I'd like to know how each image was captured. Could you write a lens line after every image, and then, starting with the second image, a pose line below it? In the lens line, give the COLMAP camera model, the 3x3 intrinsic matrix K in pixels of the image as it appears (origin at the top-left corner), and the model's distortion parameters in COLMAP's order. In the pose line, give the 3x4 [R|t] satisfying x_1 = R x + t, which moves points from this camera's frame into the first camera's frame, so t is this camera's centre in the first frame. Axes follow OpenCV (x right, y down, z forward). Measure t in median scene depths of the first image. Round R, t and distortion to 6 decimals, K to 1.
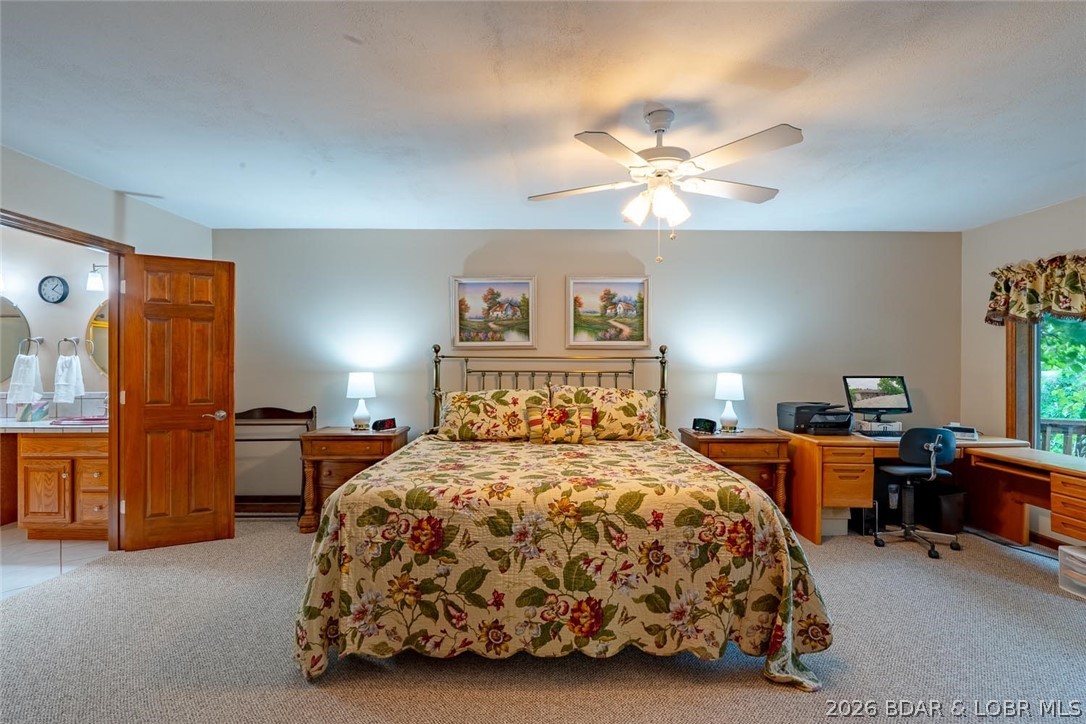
lens RADIAL K [[490.1, 0, 543.0], [0, 490.1, 362.0], [0, 0, 1]] dist [-0.015261, -0.000329]
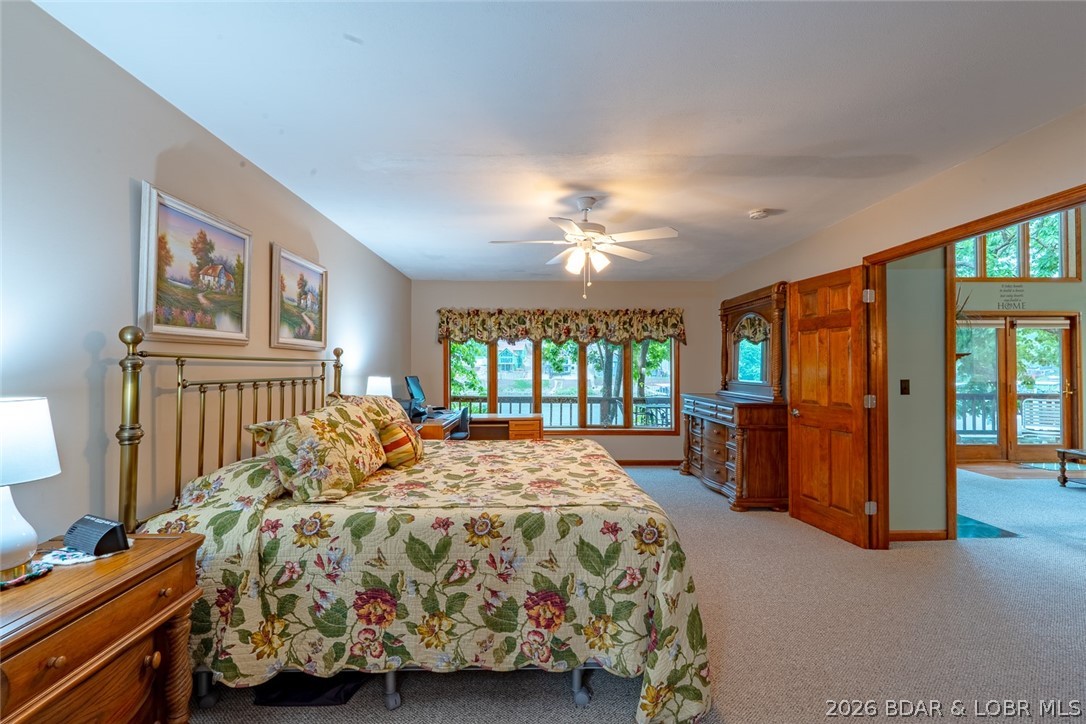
lens RADIAL K [[473.3, 0, 541.3], [0, 473.3, 355.6], [0, 0, 1]] dist [0.000520, 0.000075]
pose [[-0.018729, 0.019679, 0.999631, -0.637905], [-0.007149, 0.999778, -0.019816, -0.004014], [-0.999799, -0.007517, -0.018584, 0.631362]]
